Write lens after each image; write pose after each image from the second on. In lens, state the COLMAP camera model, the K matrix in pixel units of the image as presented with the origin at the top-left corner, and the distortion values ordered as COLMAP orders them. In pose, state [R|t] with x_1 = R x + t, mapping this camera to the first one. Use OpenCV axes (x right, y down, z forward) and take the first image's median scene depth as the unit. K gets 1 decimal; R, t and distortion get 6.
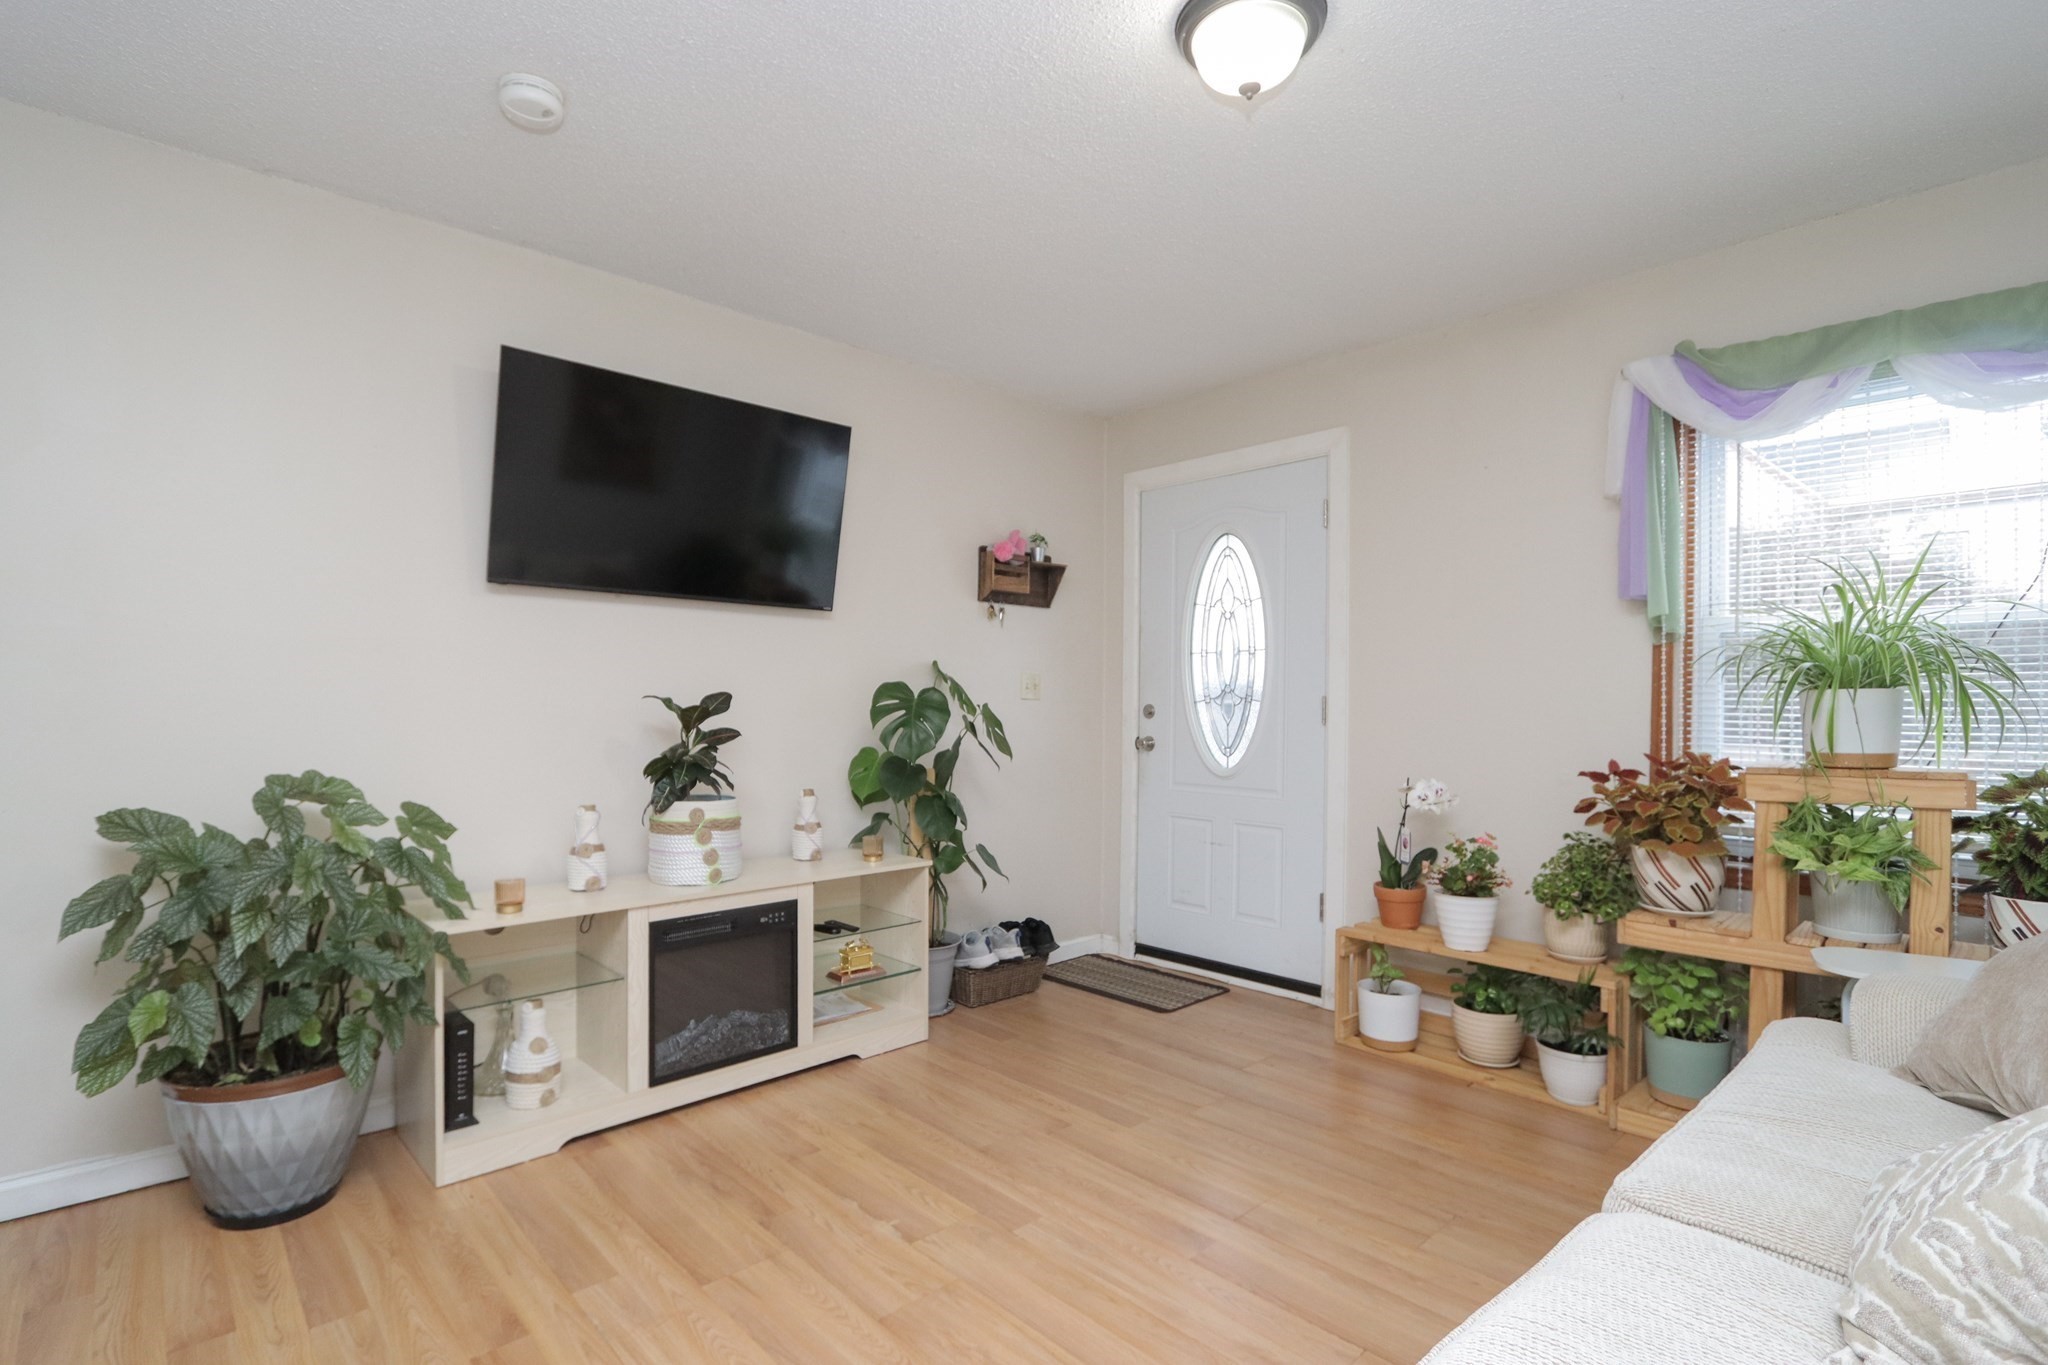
lens RADIAL K [[956.3, 0, 1034.9], [0, 956.3, 697.9], [0, 0, 1]] dist [-0.022795, 0.003583]
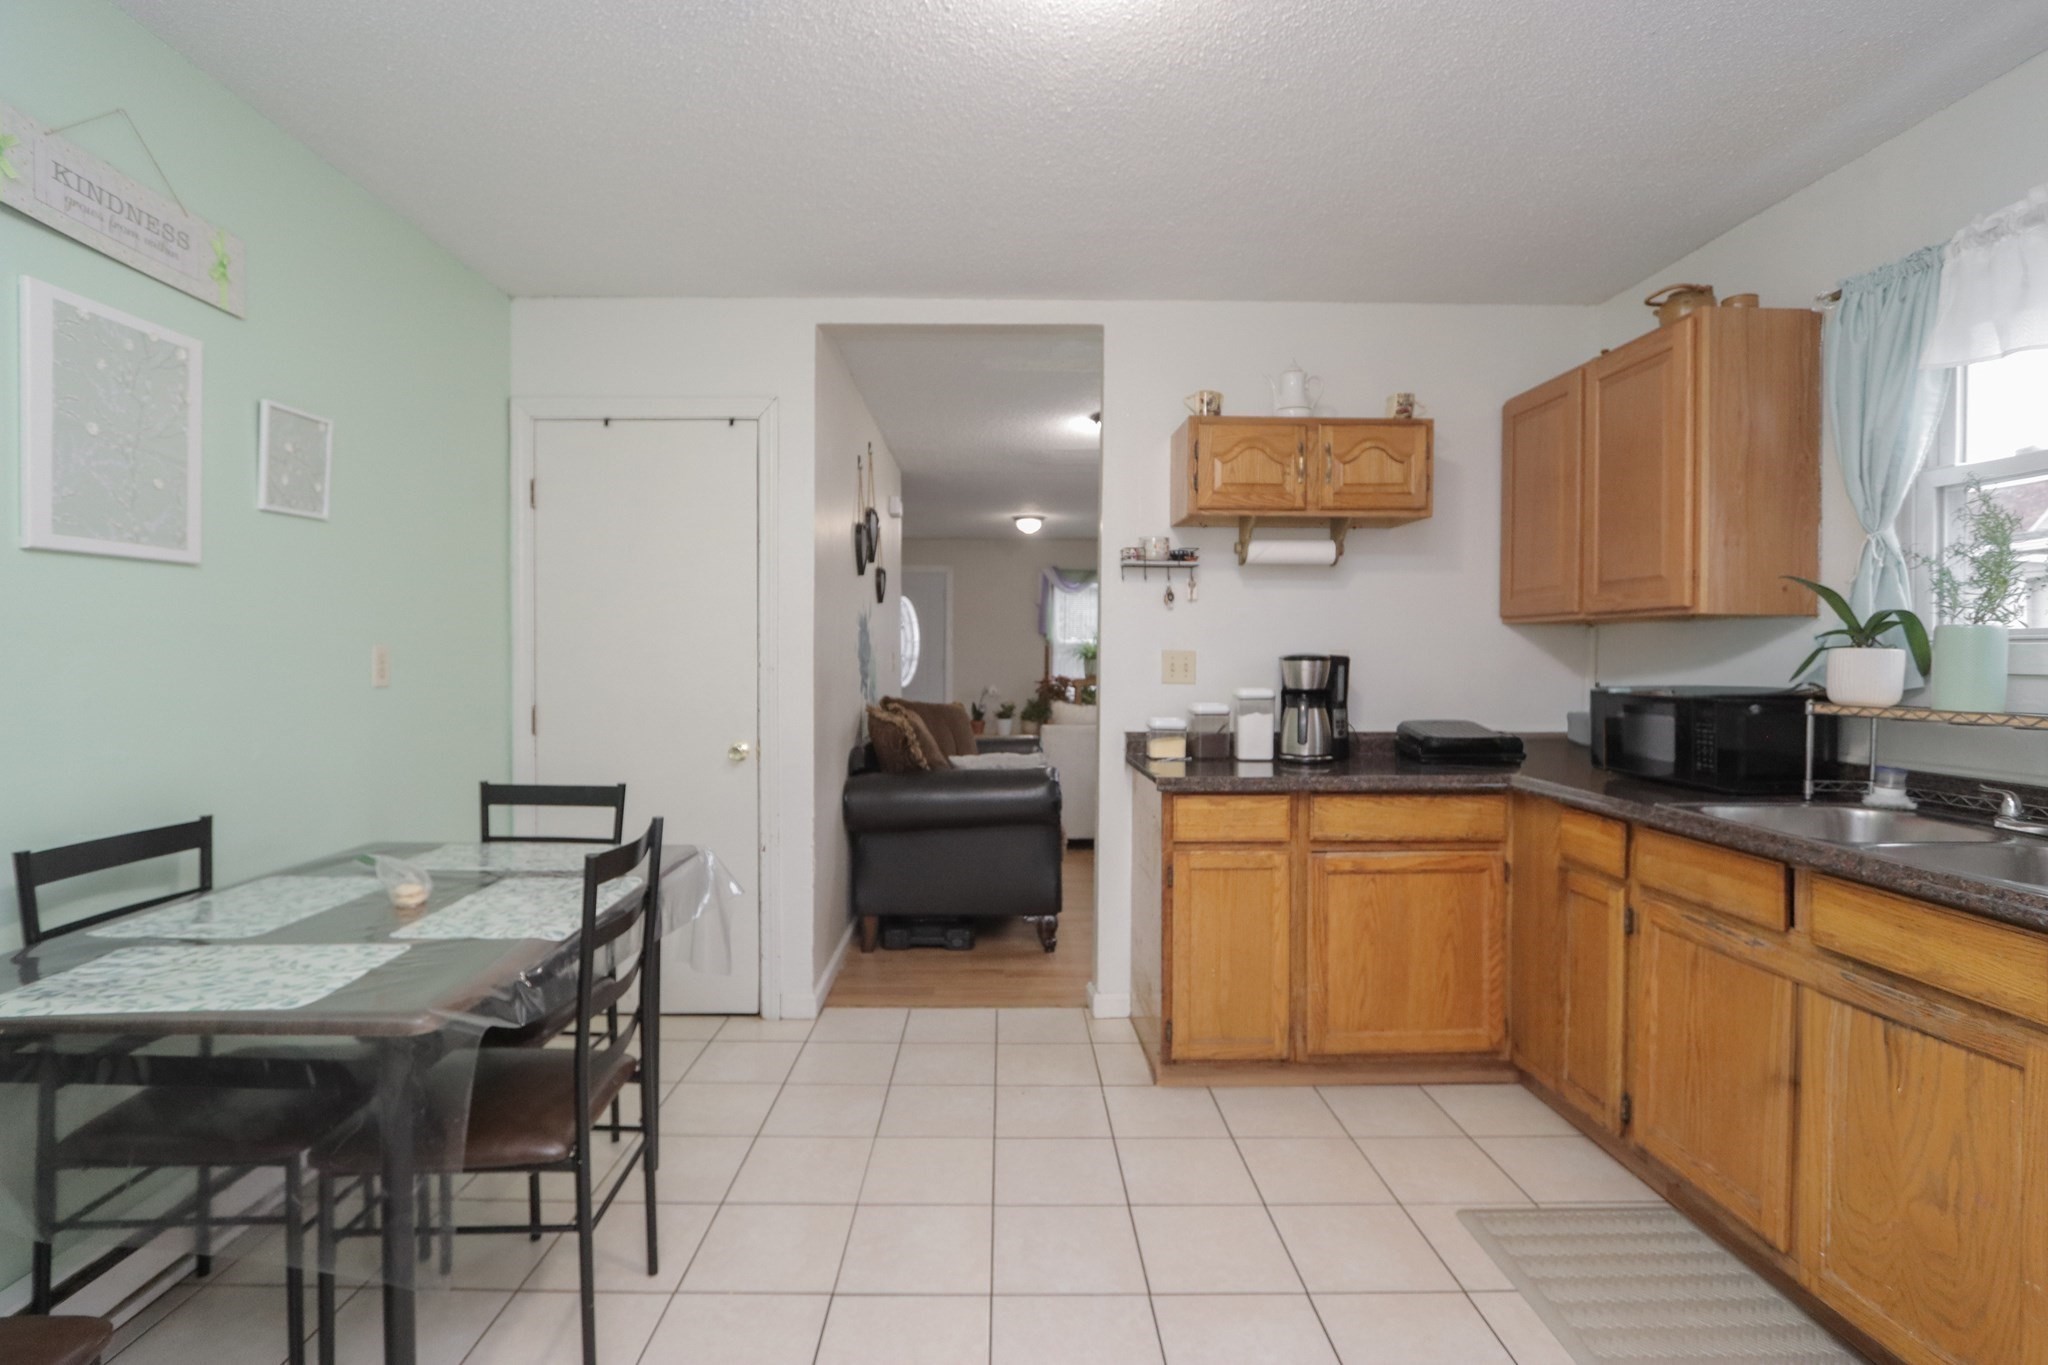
lens RADIAL K [[956.3, 0, 1022.6], [0, 956.3, 672.1], [0, 0, 1]] dist [-0.022795, 0.003583]
pose [[0.669914, -0.005305, 0.742420, -2.122125], [-0.006642, 0.999892, 0.013138, -0.003340], [-0.742409, -0.013732, 0.669806, -1.382035]]
